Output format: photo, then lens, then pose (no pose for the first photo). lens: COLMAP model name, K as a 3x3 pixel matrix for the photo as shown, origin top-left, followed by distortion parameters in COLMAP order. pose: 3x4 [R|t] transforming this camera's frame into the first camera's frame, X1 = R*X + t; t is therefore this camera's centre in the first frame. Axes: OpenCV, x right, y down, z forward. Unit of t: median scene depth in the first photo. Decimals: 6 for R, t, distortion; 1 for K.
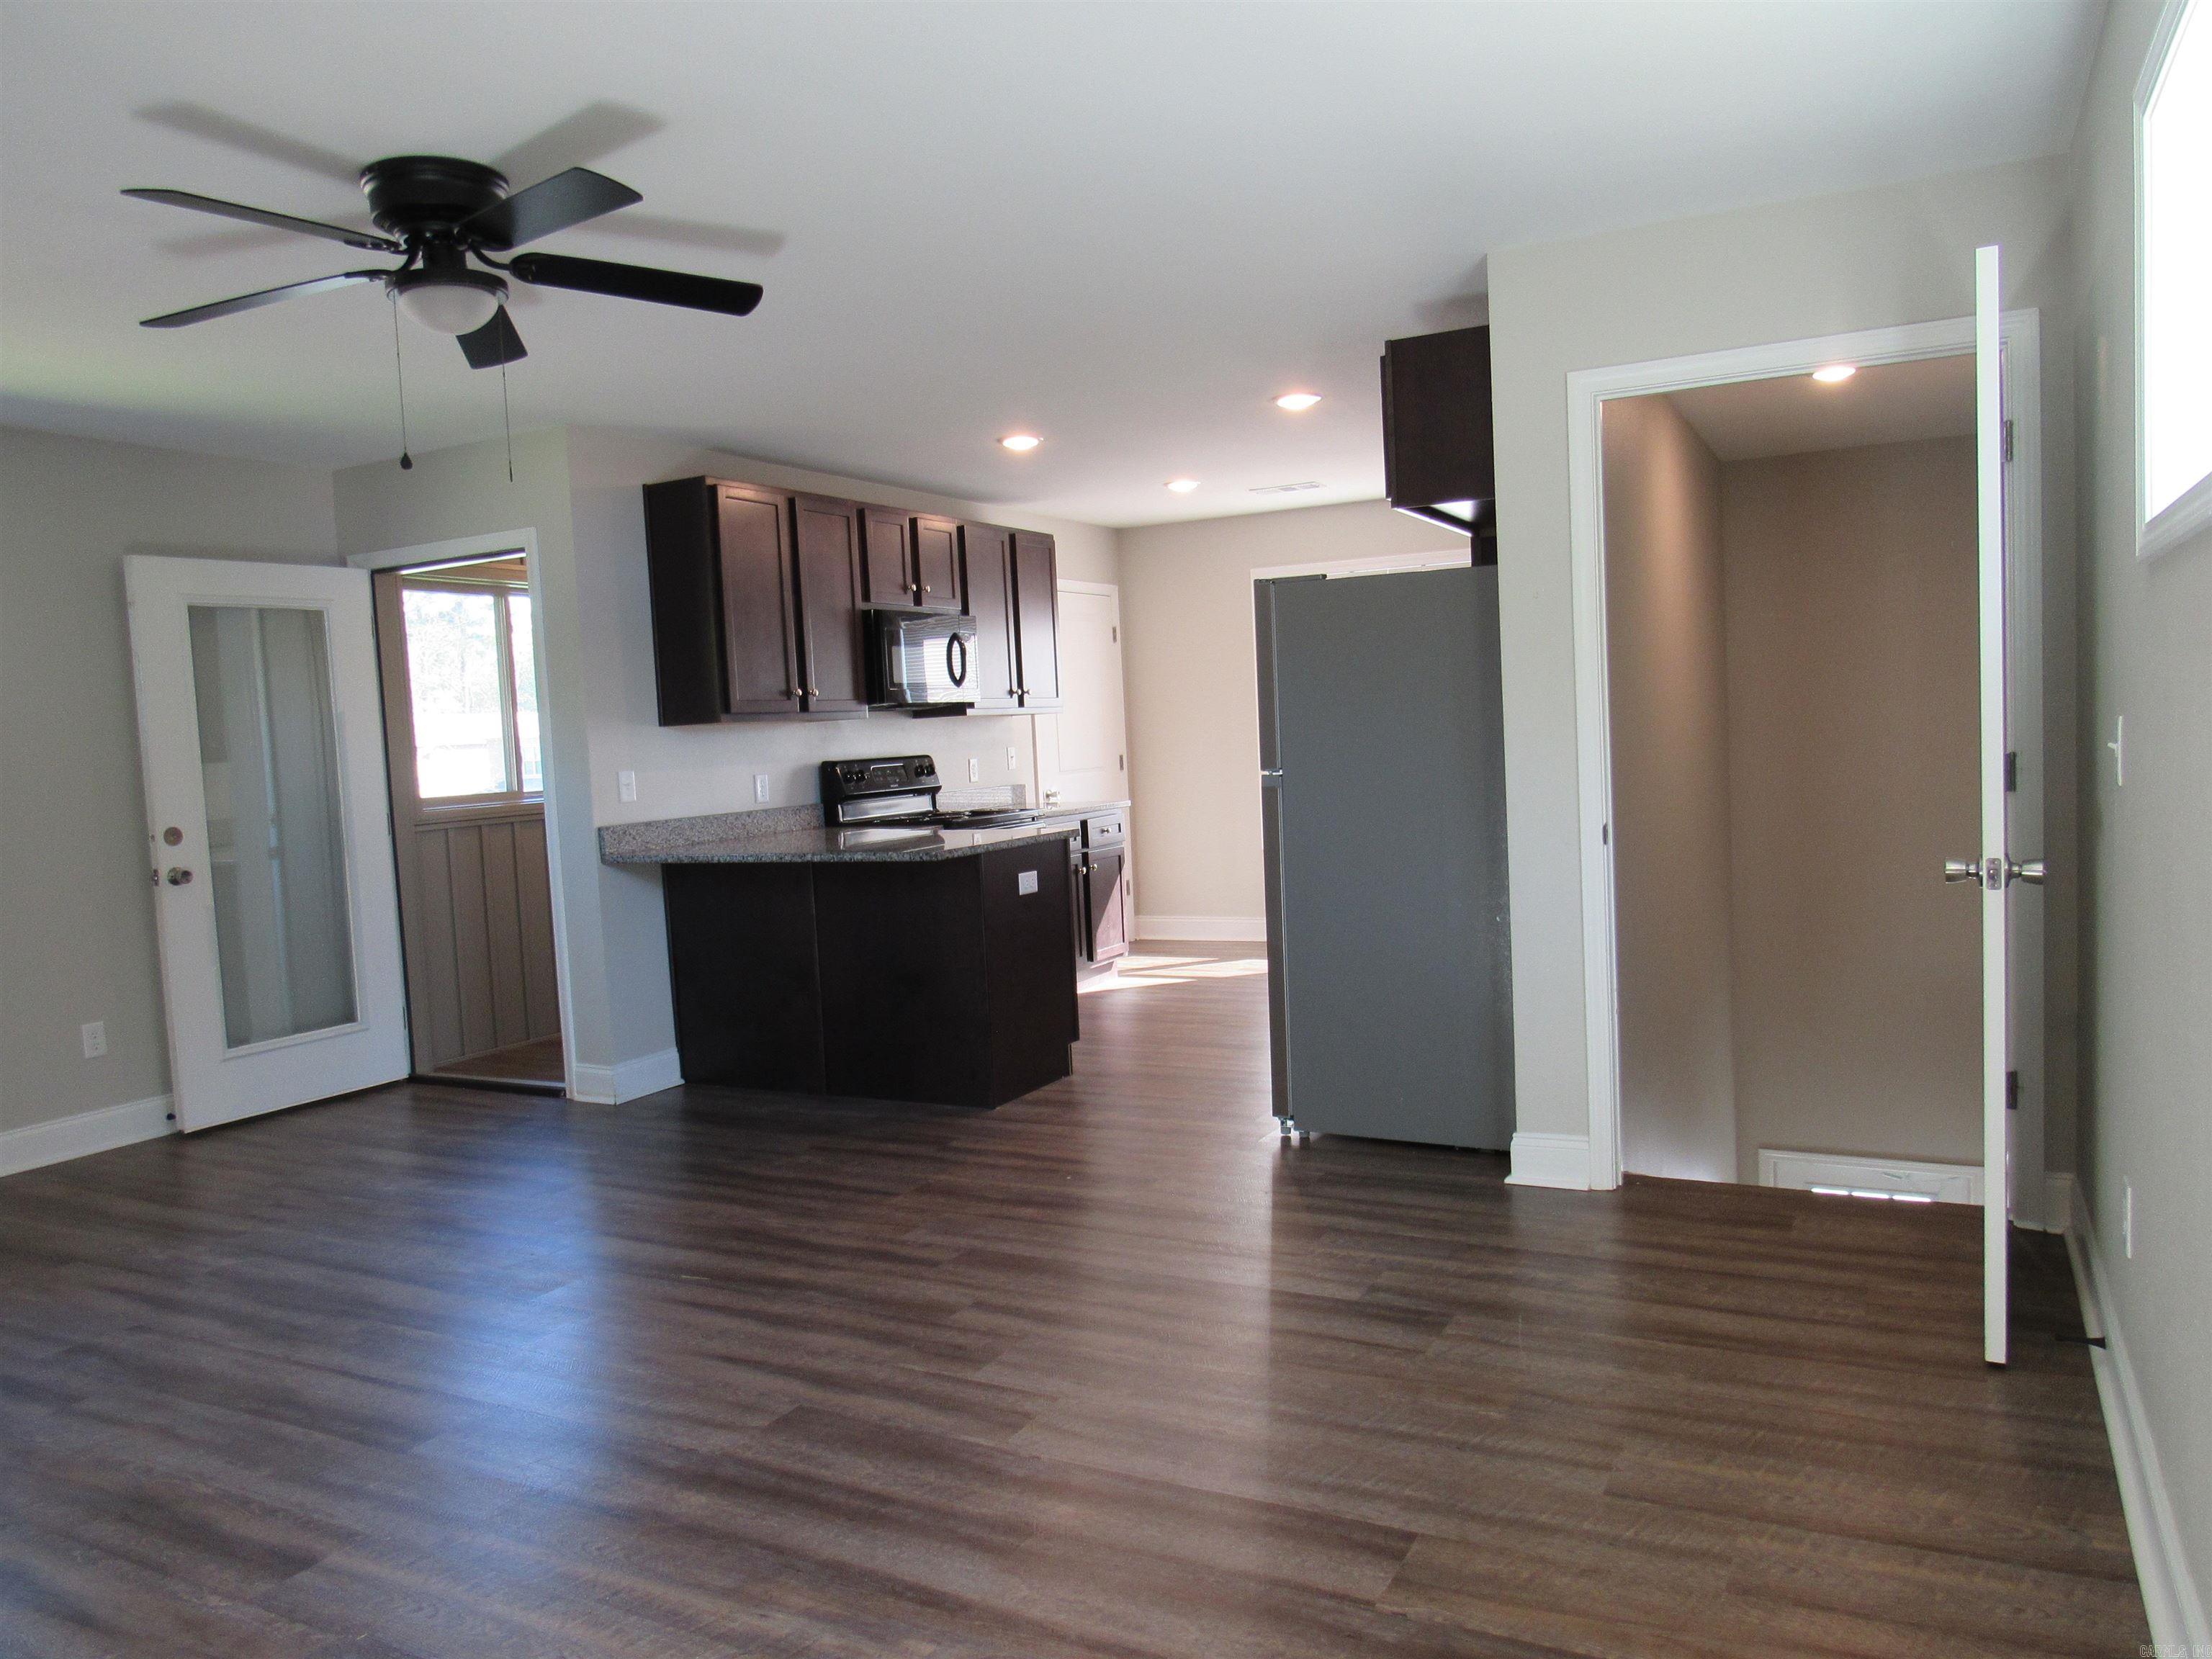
lens RADIAL K [[1605.5, 0, 1108.5], [0, 1605.5, 816.5], [0, 0, 1]] dist [-0.016329, -0.004029]
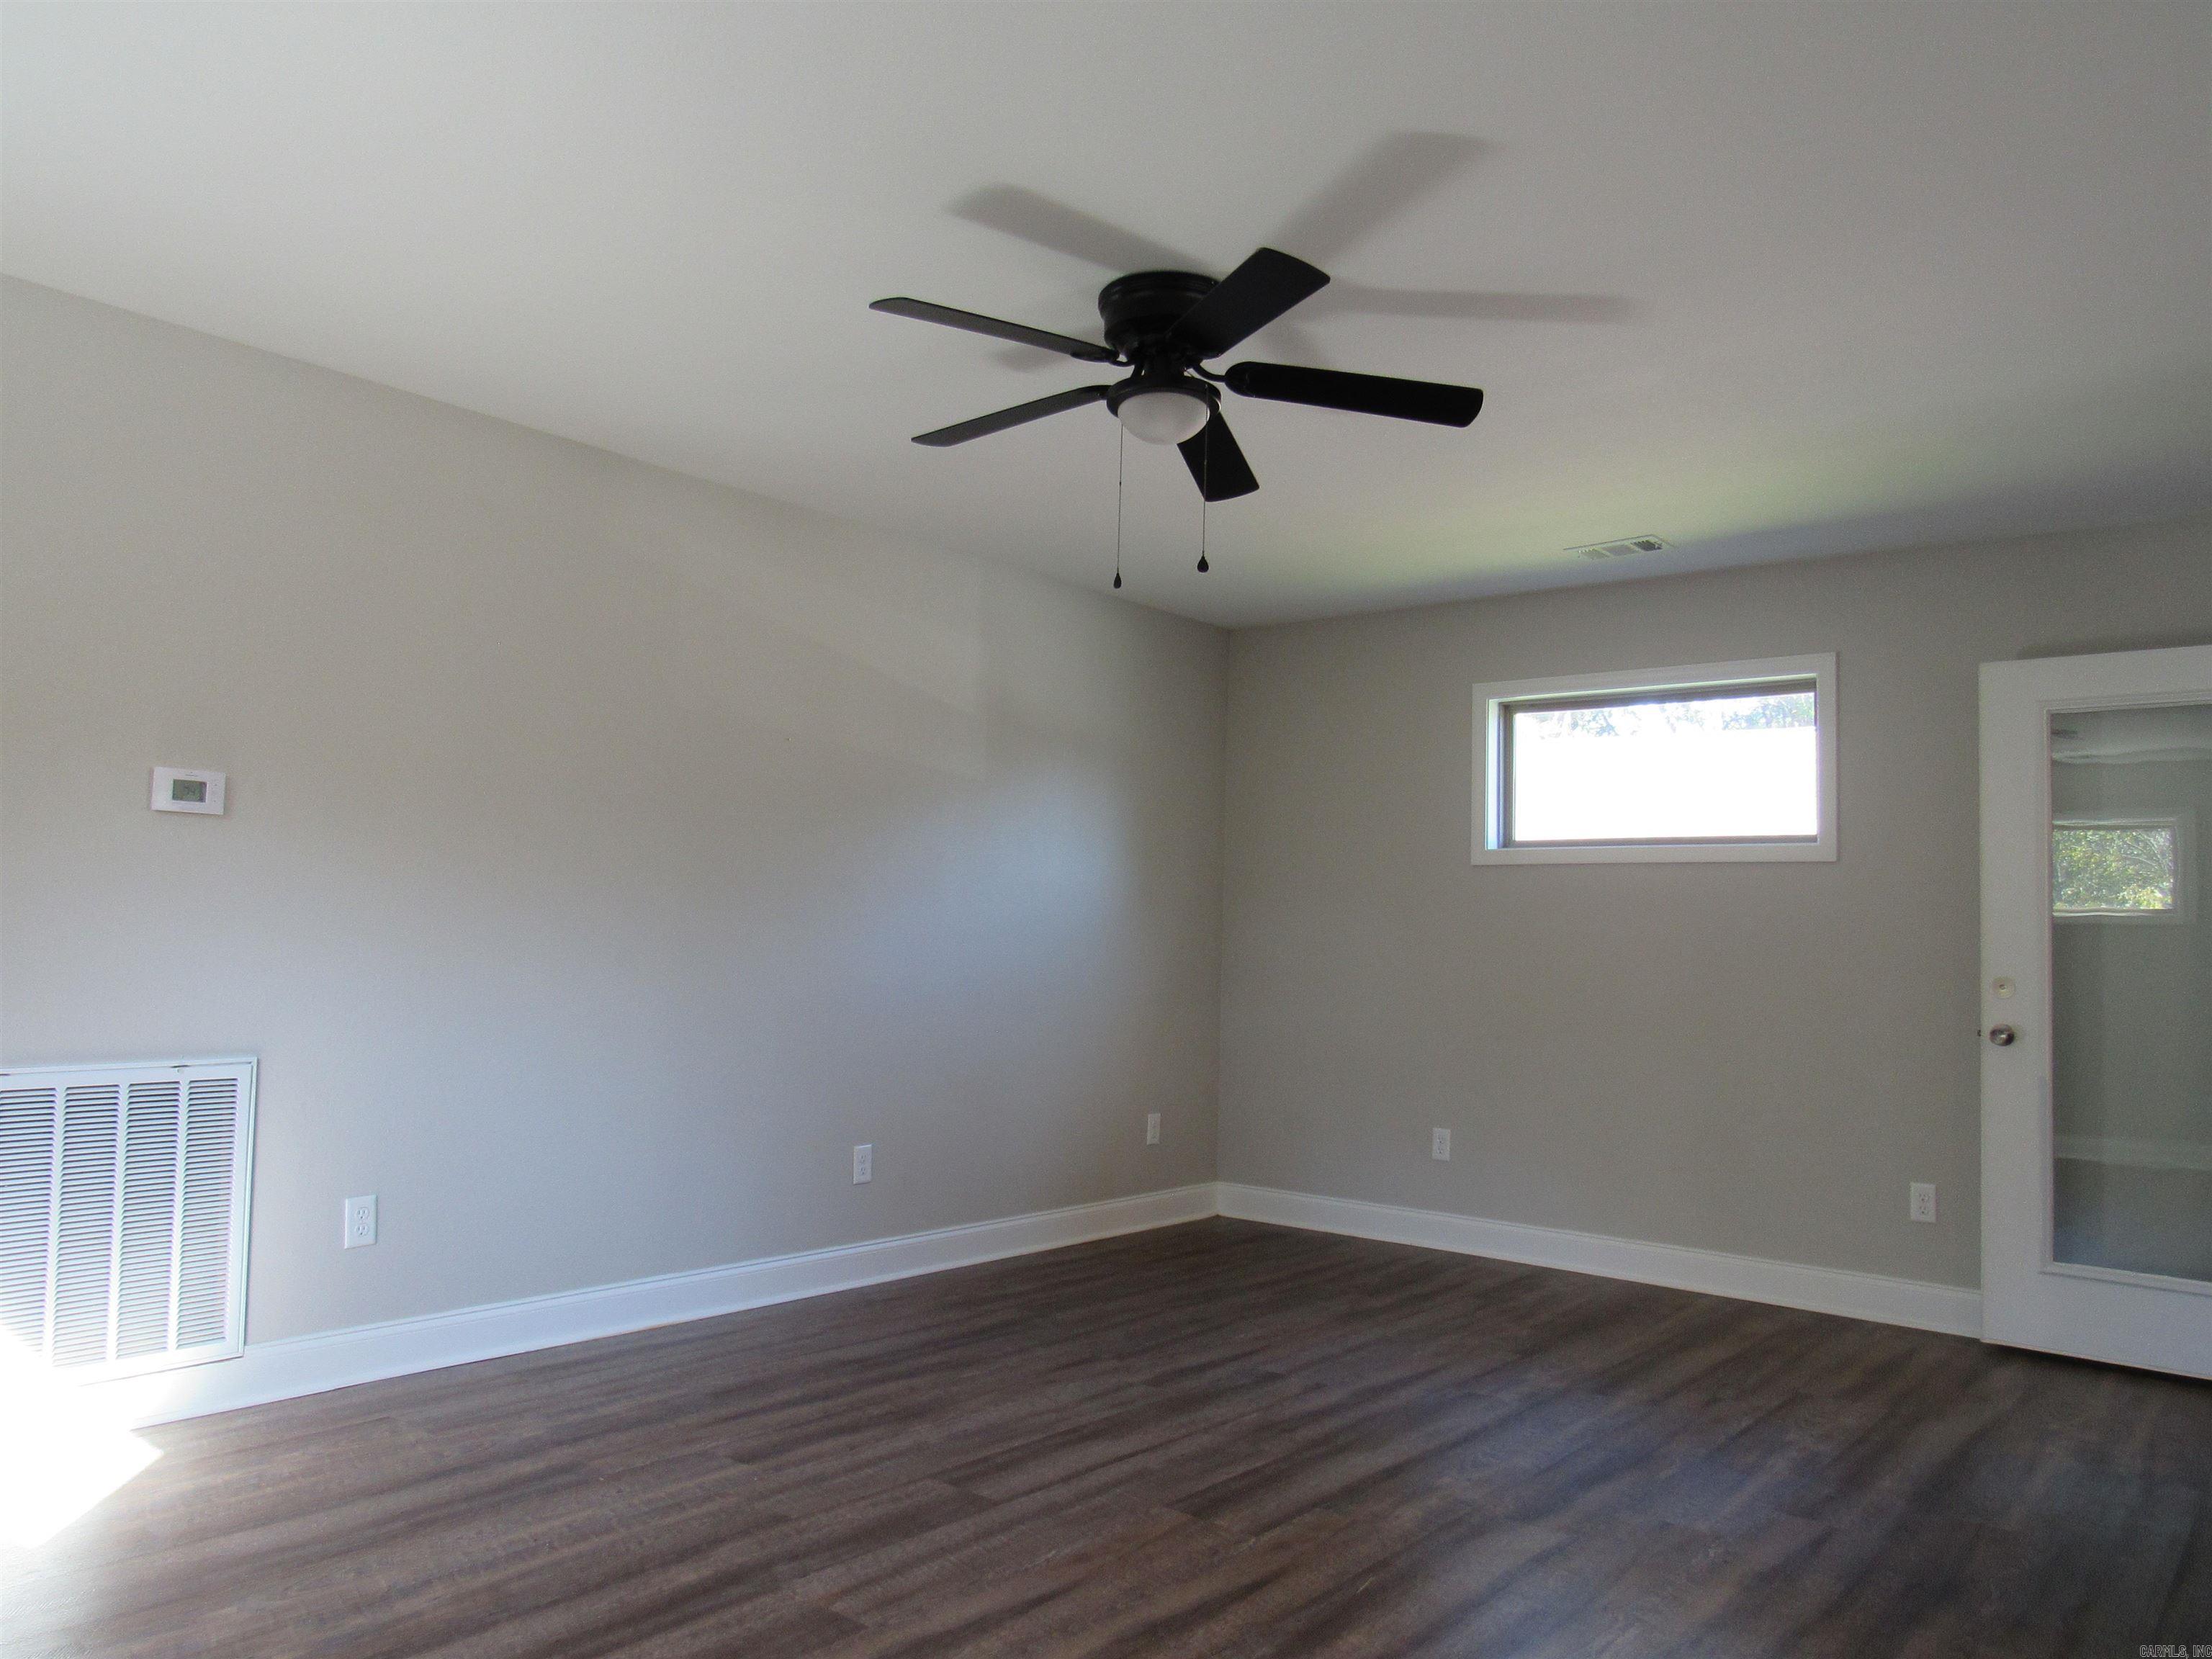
lens RADIAL K [[1605.5, 0, 1108.5], [0, 1605.5, 816.5], [0, 0, 1]] dist [-0.016329, -0.004029]
pose [[-0.200462, -0.024028, -0.979407, 0.385351], [-0.078964, 0.996843, -0.008294, -0.037680], [0.976514, 0.075675, -0.201726, 0.790015]]
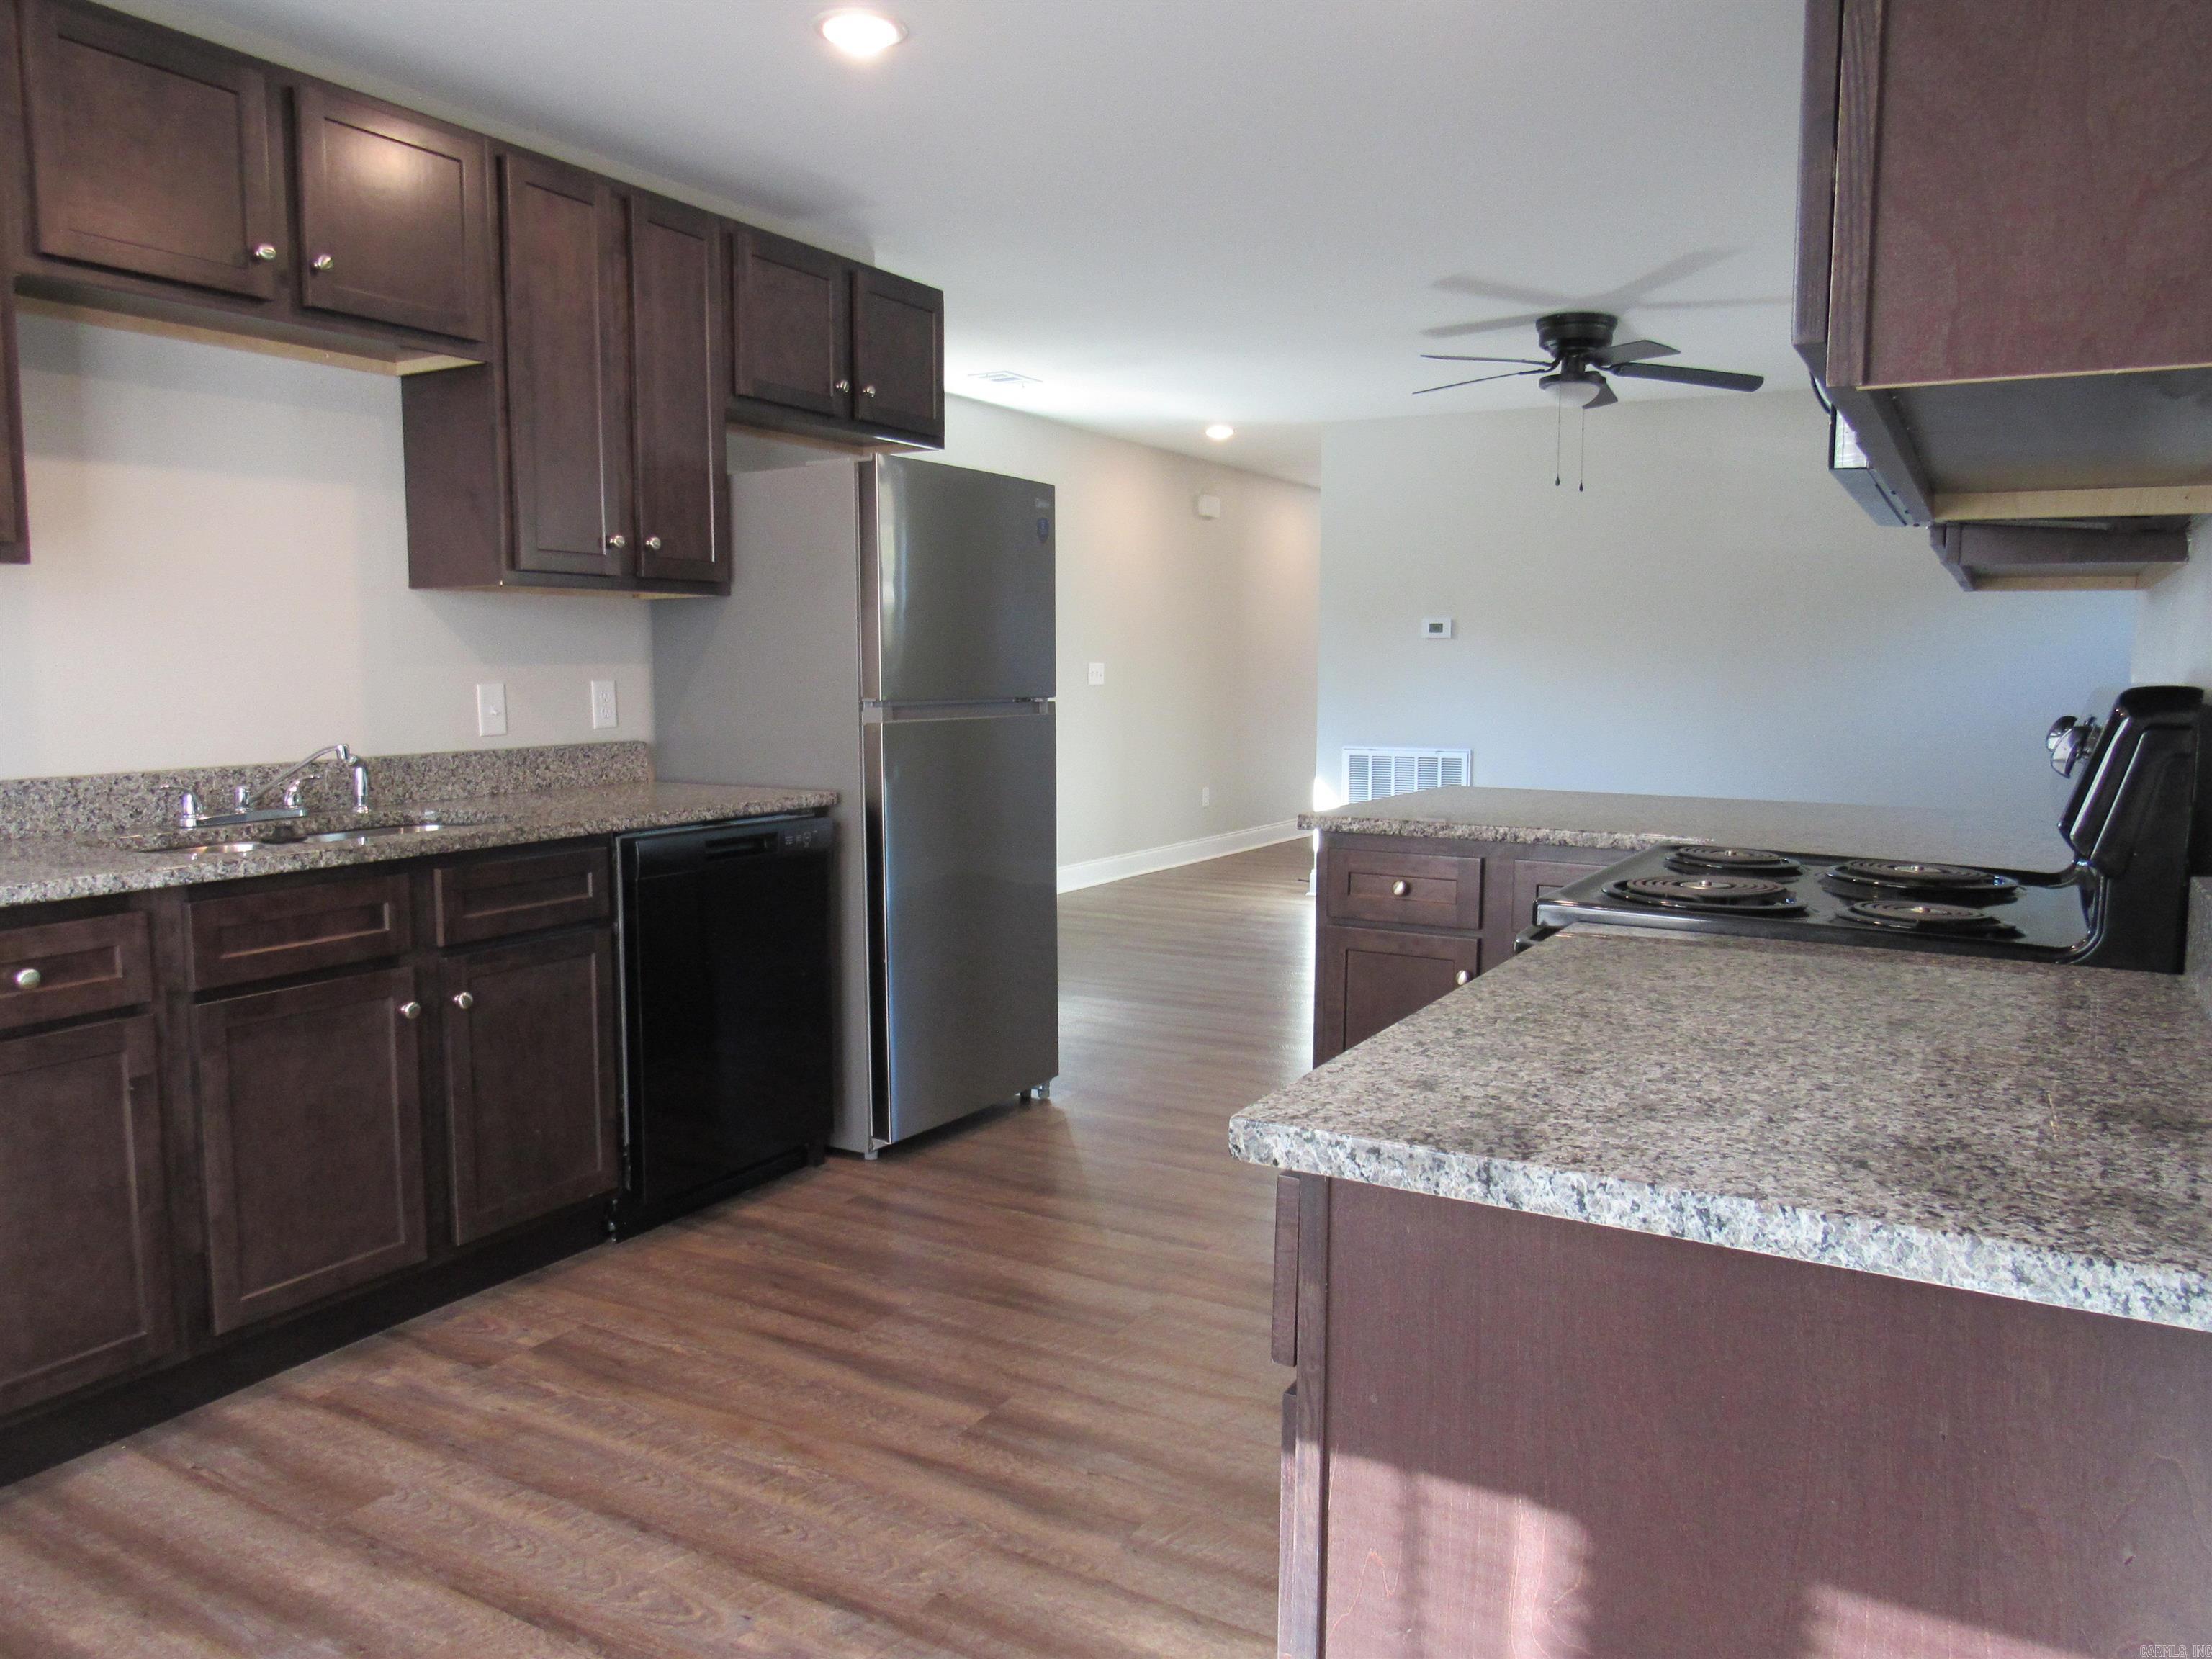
lens RADIAL K [[1575.6, 0, 1110.0], [0, 1575.6, 819.5], [0, 0, 1]] dist [-0.031576, 0.001029]
pose [[-0.998266, 0.044858, 0.038125, 0.024881], [0.050309, 0.986355, 0.156756, -0.094556], [-0.030573, 0.158402, -0.986901, 1.840368]]
